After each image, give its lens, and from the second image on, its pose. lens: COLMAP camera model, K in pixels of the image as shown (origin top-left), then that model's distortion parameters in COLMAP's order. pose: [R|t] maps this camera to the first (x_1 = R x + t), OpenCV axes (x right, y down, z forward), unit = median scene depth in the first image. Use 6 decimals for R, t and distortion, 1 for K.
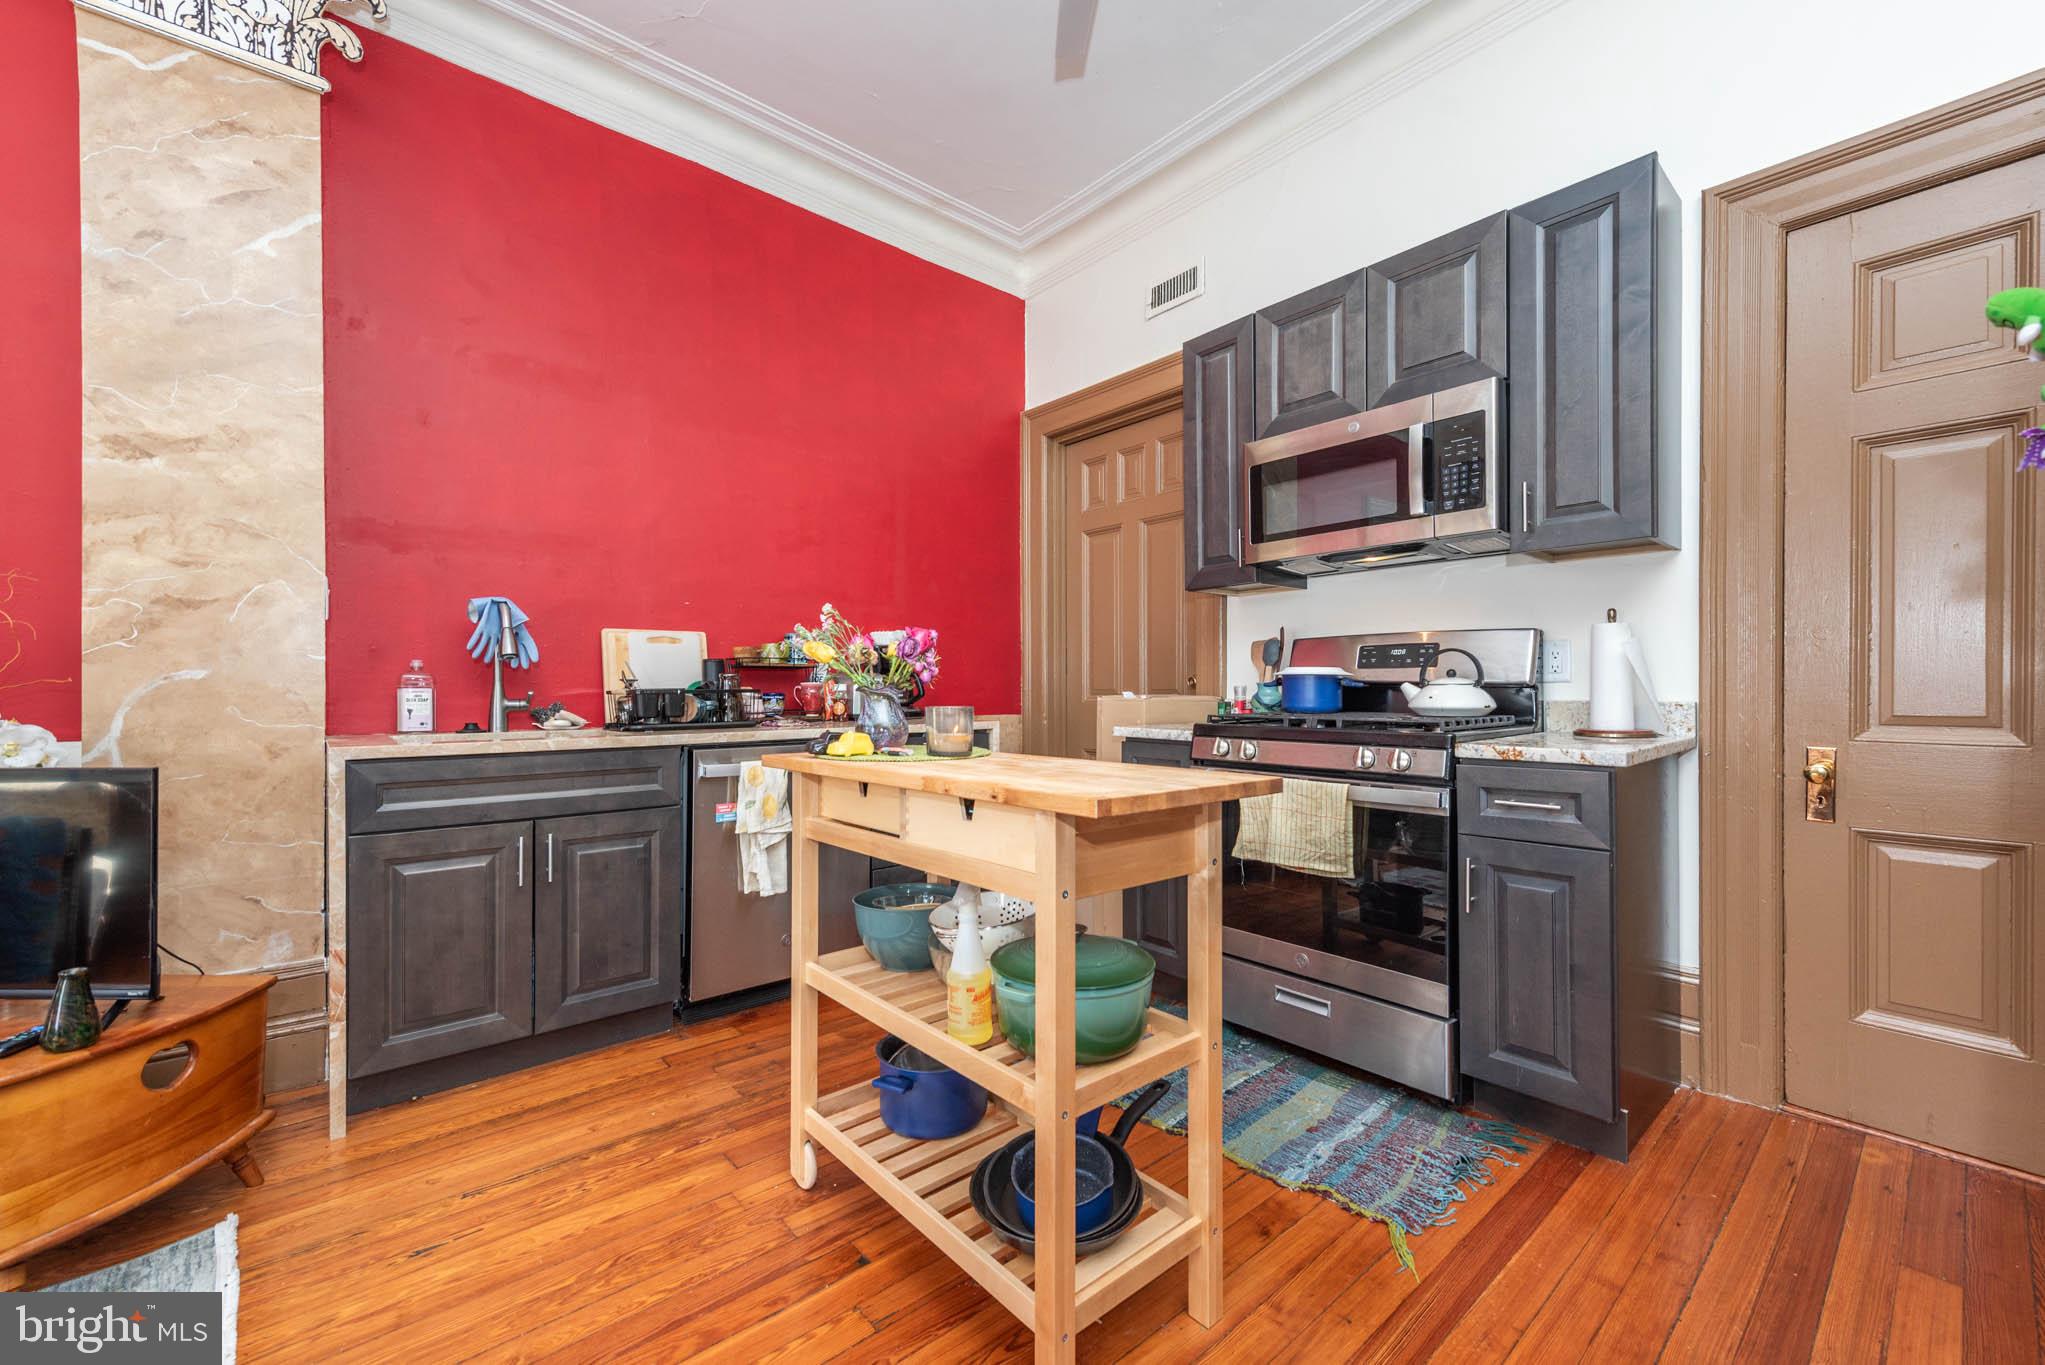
lens RADIAL K [[822.1, 0, 1022.5], [0, 822.1, 682.5], [0, 0, 1]] dist [0.016838, 0.000090]
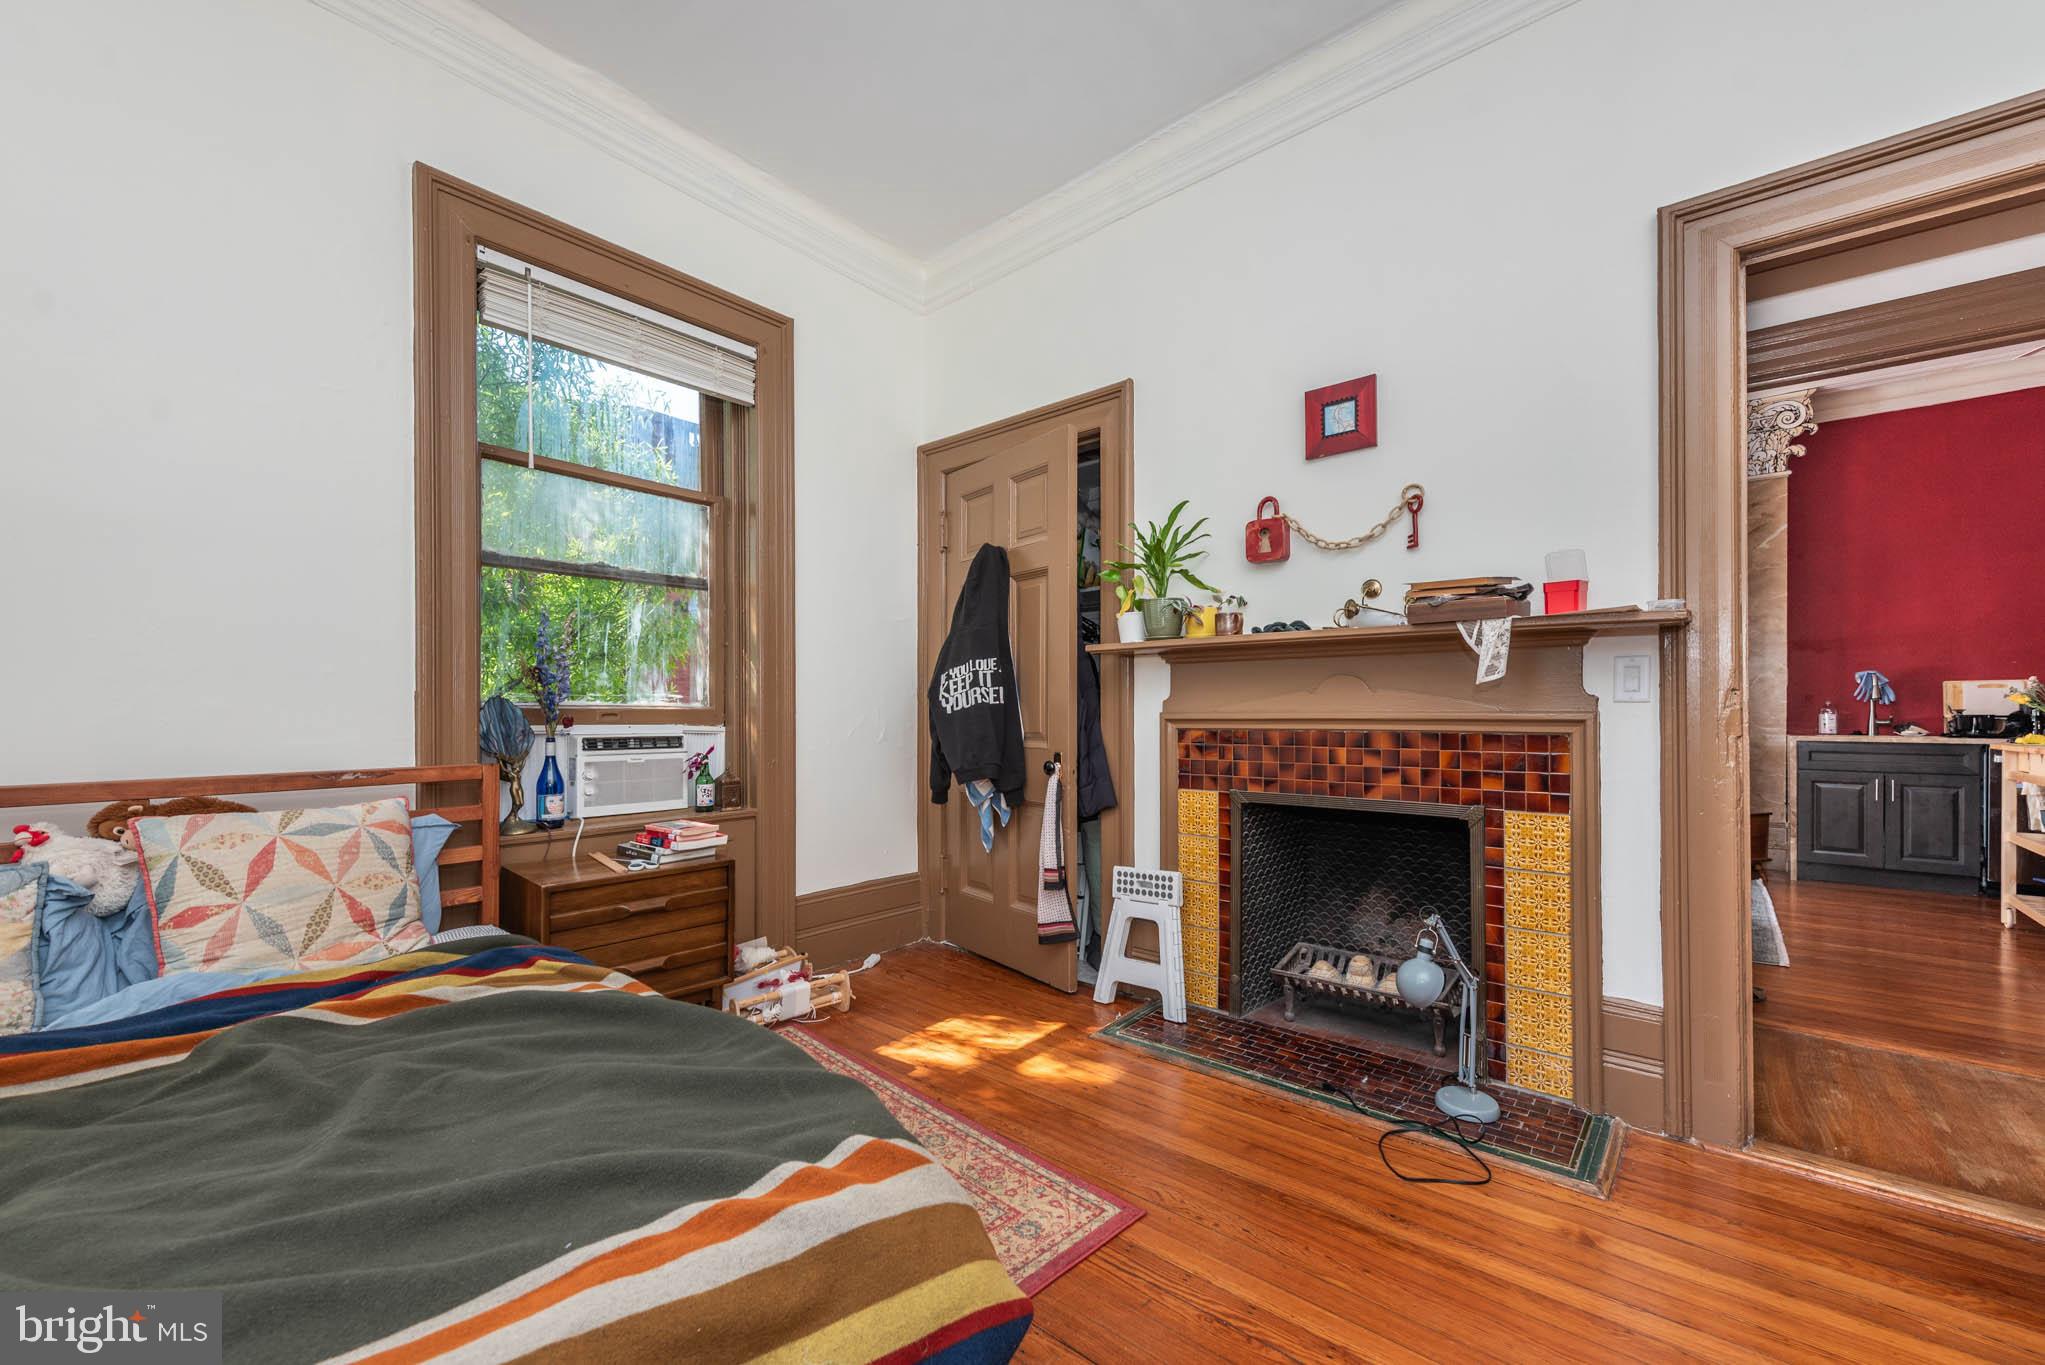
lens RADIAL K [[824.3, 0, 1024.6], [0, 824.3, 706.7], [0, 0, 1]] dist [-0.000871, -0.000097]
pose [[0.156052, 0.000933, -0.987748, 1.159446], [-0.000010, 1.000000, 0.000942, -0.013824], [0.987749, -0.000137, 0.156052, -1.531961]]
